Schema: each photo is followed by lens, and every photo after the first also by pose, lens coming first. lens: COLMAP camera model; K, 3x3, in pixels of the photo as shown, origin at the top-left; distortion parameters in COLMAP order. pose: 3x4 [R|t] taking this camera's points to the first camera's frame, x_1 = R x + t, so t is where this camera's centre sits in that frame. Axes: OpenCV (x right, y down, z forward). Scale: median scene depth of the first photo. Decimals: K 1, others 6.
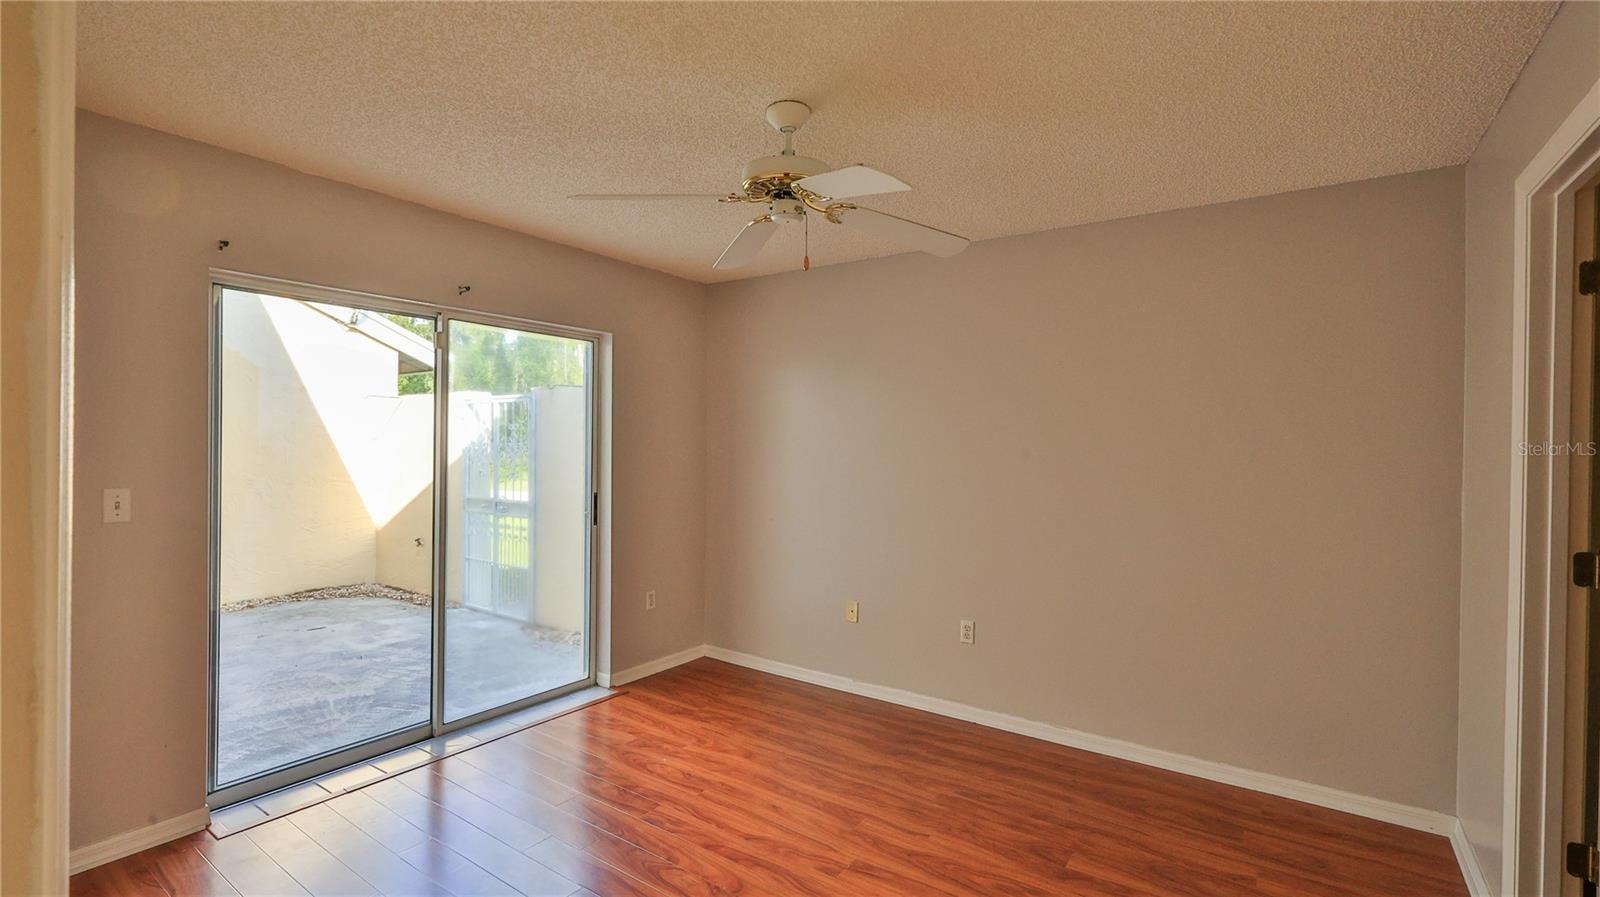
lens RADIAL K [[711.1, 0, 795.8], [0, 711.1, 447.5], [0, 0, 1]] dist [0.002220, -0.000262]
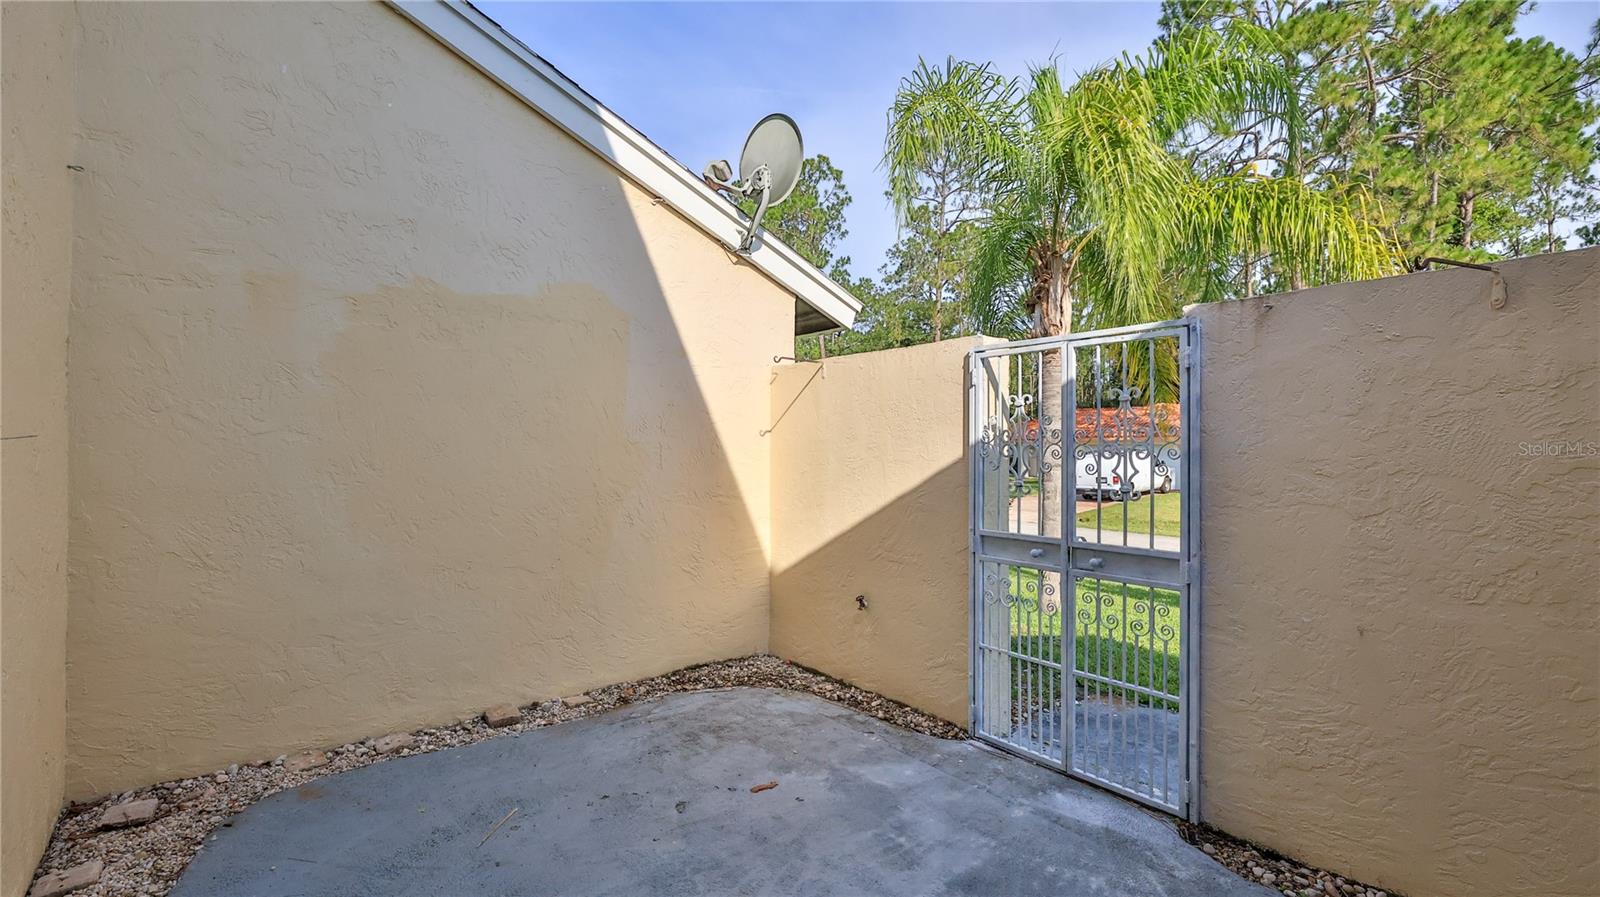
lens RADIAL K [[711.1, 0, 800.8], [0, 711.1, 447.4], [0, 0, 1]] dist [0.002220, -0.000262]
pose [[0.959262, -0.002761, -0.282505, -0.407202], [0.000677, 0.999972, -0.007473, 0.008766], [0.282518, 0.006977, 0.959237, 0.414794]]
